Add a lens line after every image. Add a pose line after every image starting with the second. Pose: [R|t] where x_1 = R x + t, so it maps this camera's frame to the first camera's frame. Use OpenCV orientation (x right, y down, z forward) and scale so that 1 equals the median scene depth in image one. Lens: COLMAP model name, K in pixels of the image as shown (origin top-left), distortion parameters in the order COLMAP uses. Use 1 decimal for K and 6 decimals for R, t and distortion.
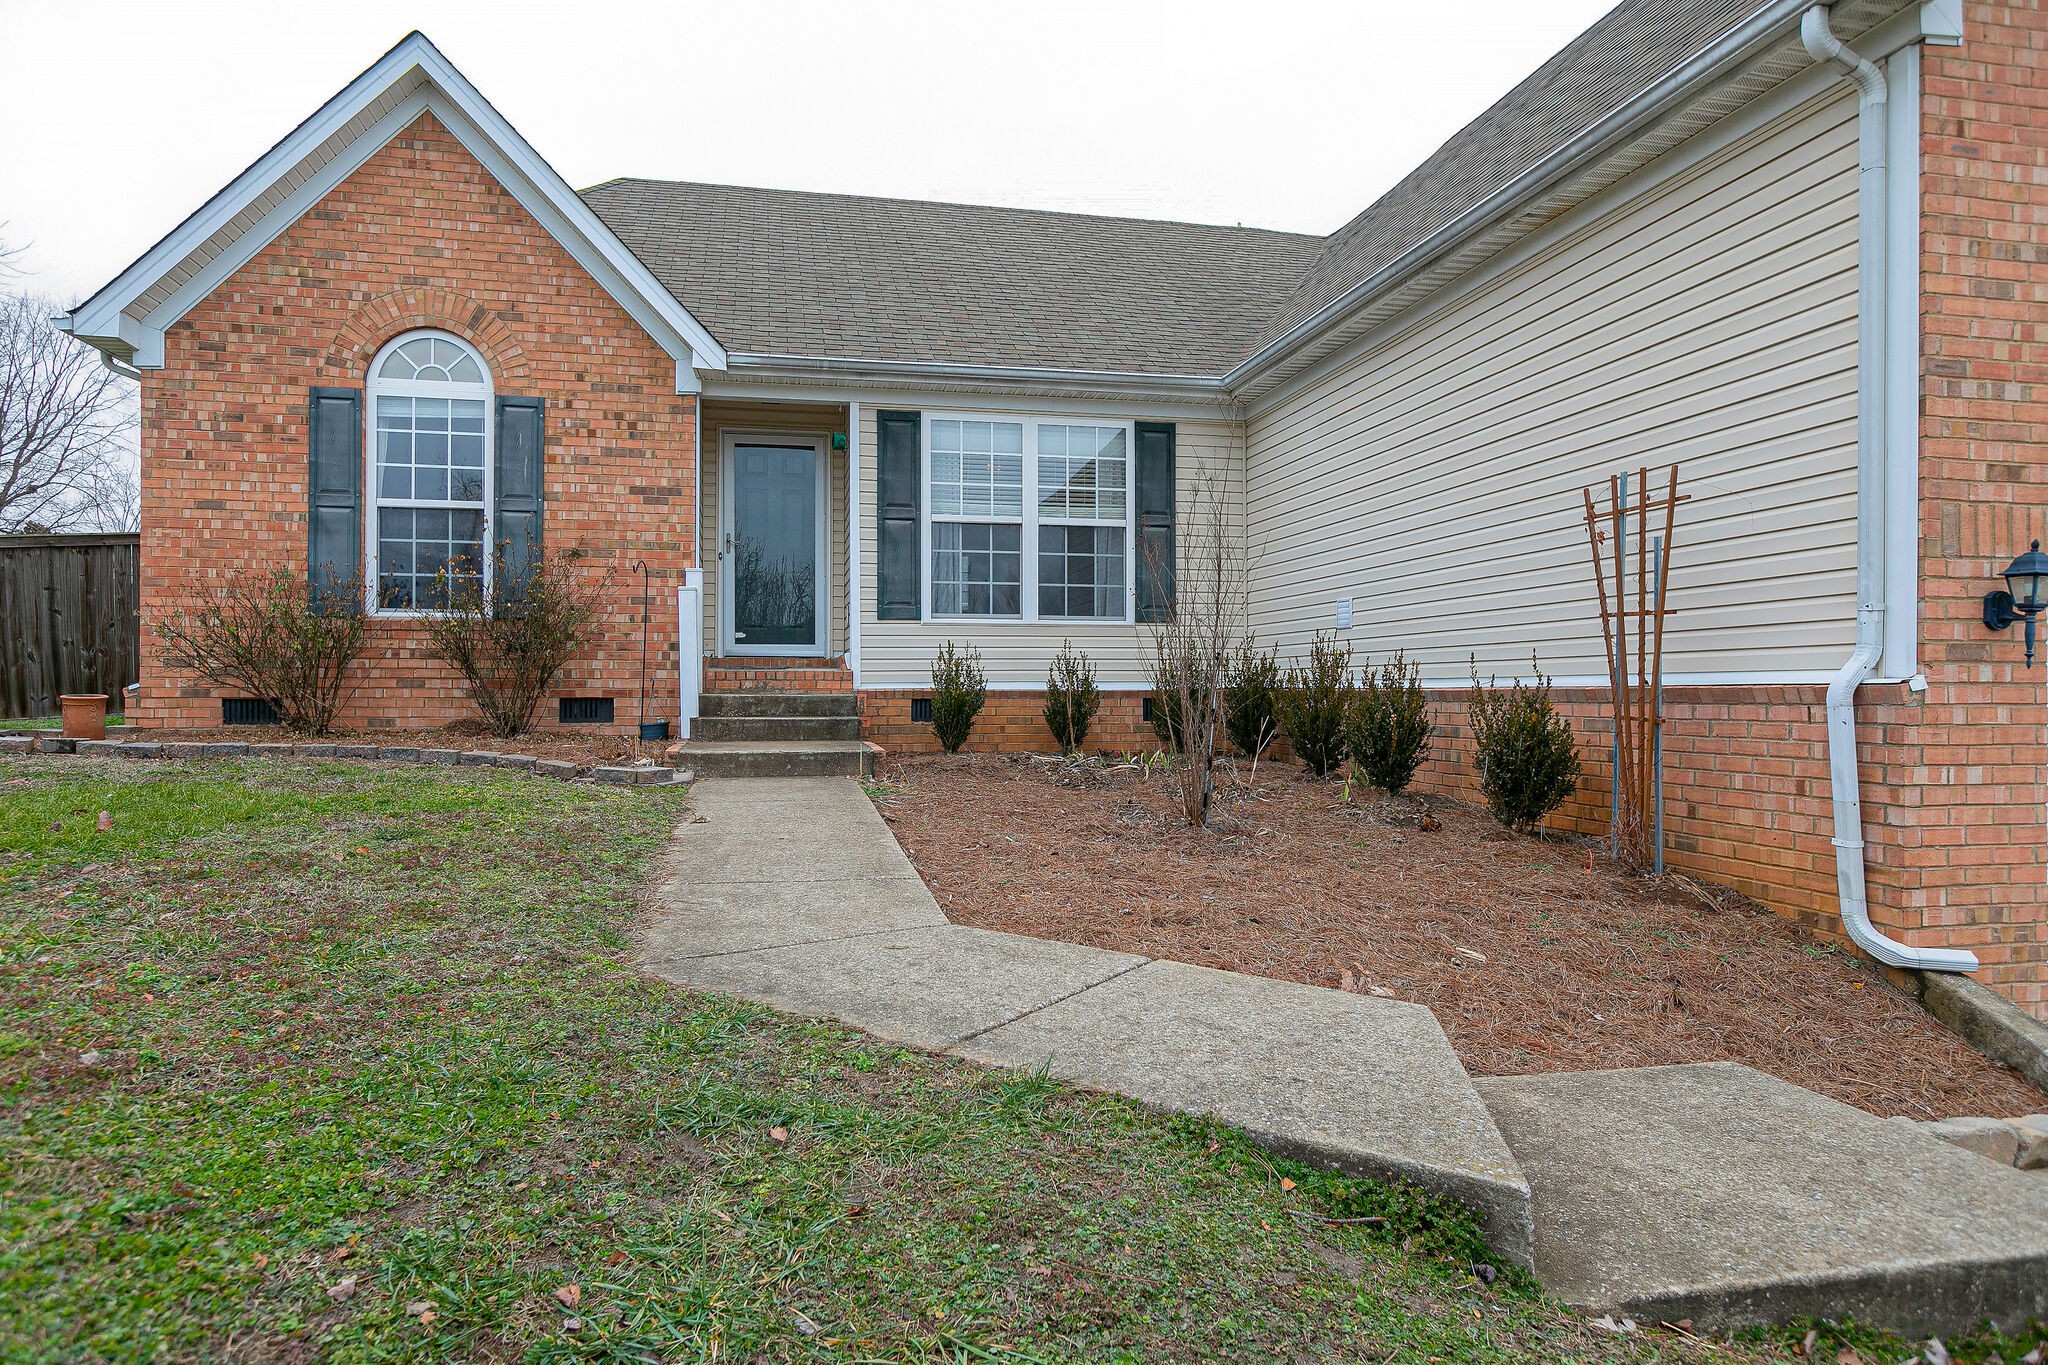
lens RADIAL K [[1062.1, 0, 1041.7], [0, 1062.1, 653.8], [0, 0, 1]] dist [-0.000169, -0.000022]
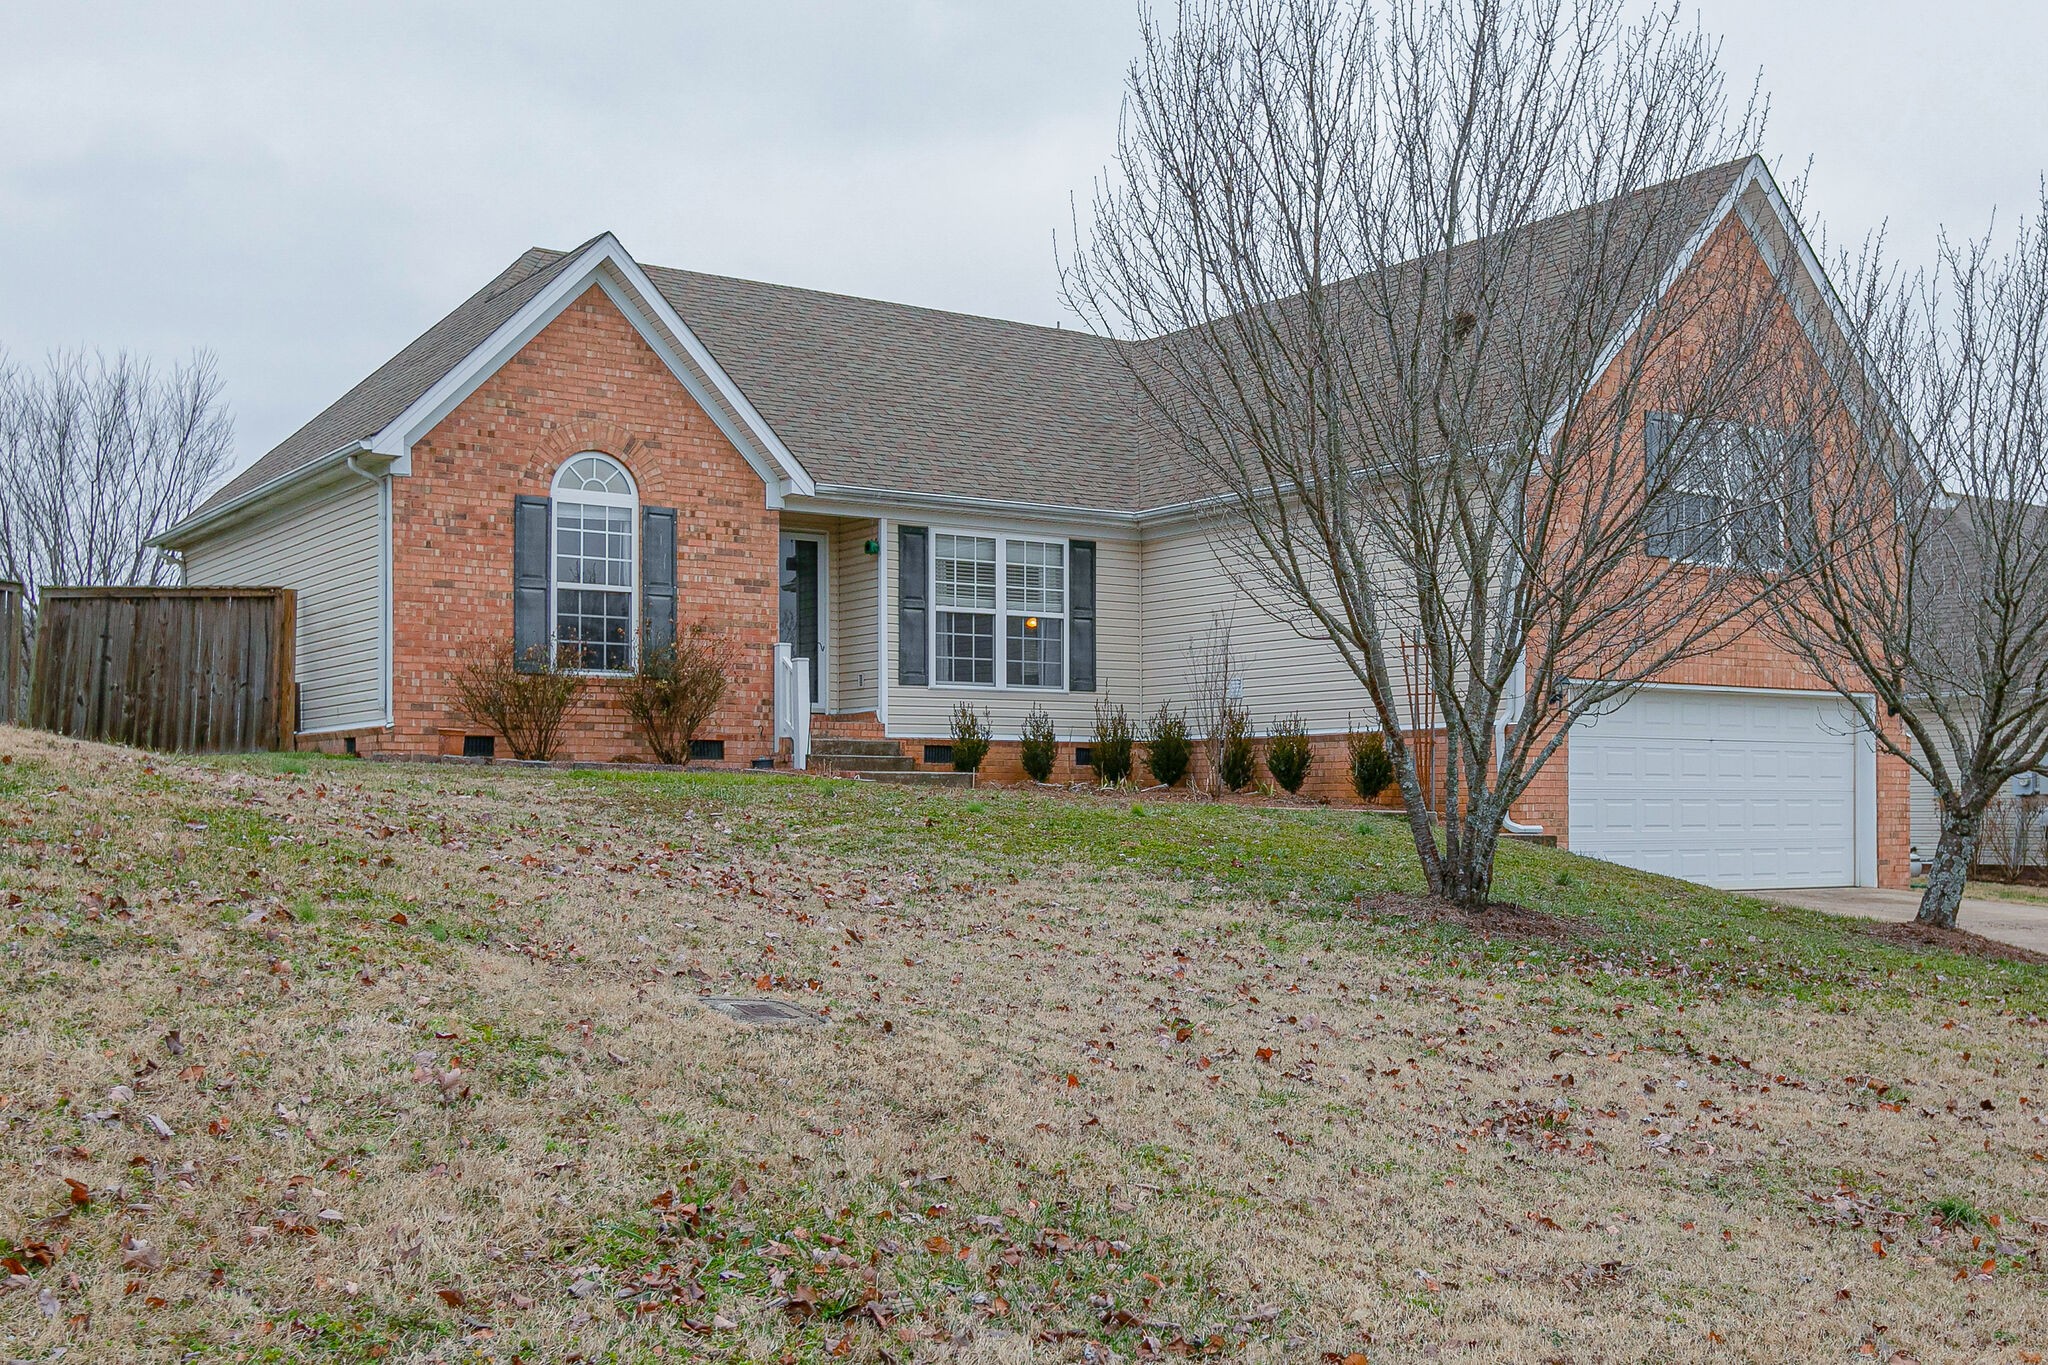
lens RADIAL K [[1880.4, 0, 1026.3], [0, 1880.4, 686.4], [0, 0, 1]] dist [0.006216, 0.000000]
pose [[0.932039, 0.022656, 0.361650, -0.894650], [-0.012043, 0.999429, -0.031573, 0.043544], [-0.362159, 0.025072, 0.931779, -1.288298]]
